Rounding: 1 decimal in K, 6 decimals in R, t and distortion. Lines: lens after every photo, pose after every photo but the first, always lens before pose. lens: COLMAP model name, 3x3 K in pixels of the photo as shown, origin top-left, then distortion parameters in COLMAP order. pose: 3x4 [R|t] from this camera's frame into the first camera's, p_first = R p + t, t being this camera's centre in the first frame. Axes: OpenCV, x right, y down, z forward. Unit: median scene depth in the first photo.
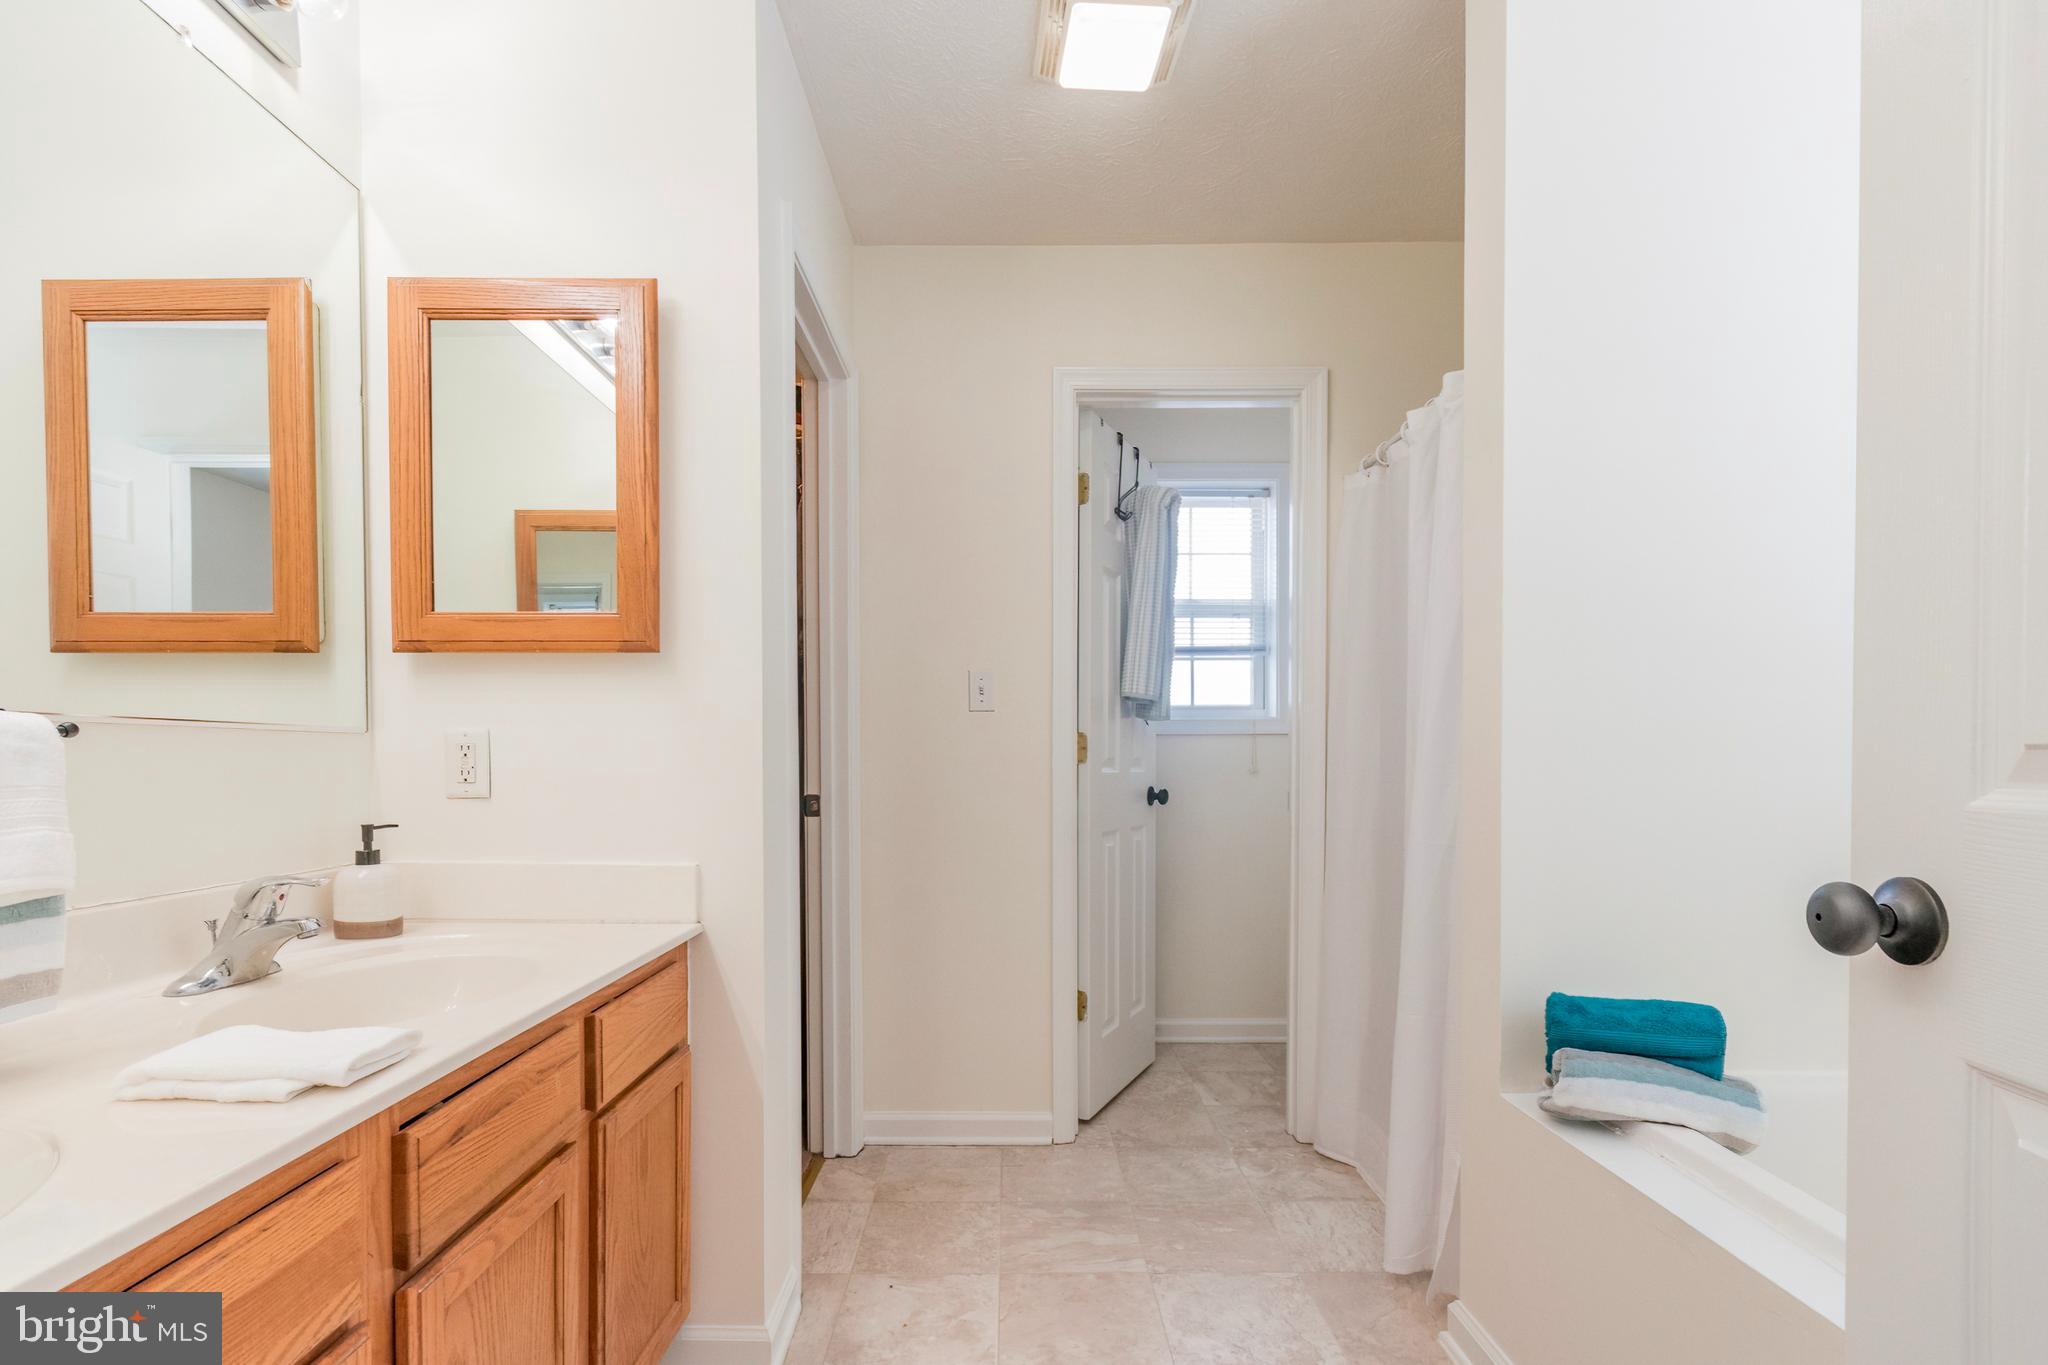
lens RADIAL K [[906.7, 0, 1017.3], [0, 906.7, 774.8], [0, 0, 1]] dist [0.001362, -0.000617]
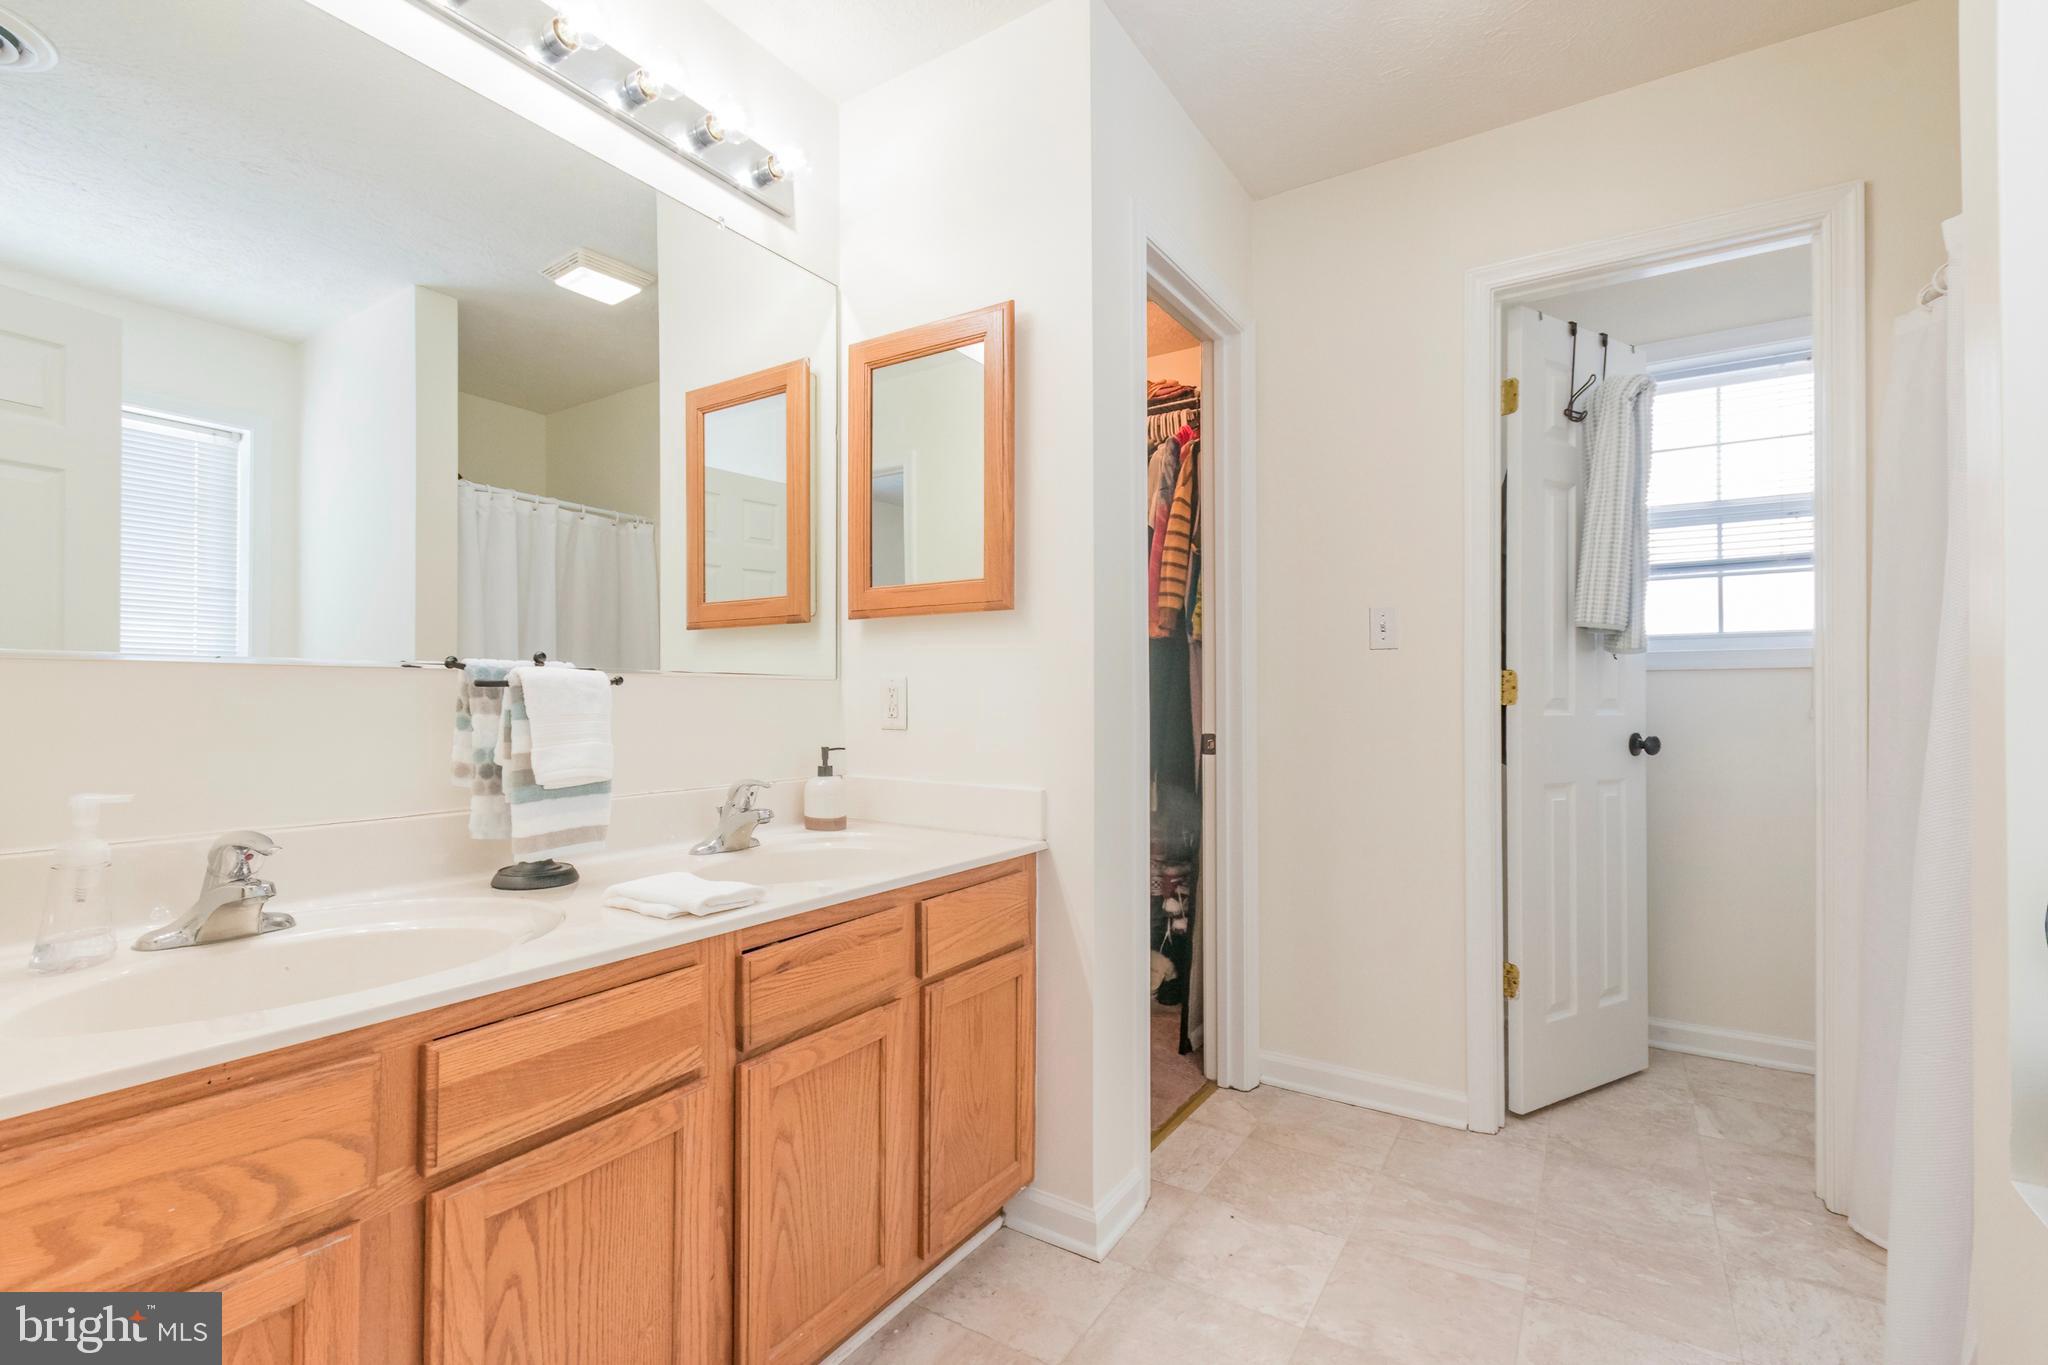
lens RADIAL K [[909.3, 0, 1033.0], [0, 909.3, 696.5], [0, 0, 1]] dist [0.000368, -0.000375]
pose [[0.845476, -0.001424, -0.534011, 0.213095], [-0.010235, 0.999770, -0.018872, 0.001090], [0.533915, 0.021421, 0.845267, 0.004519]]
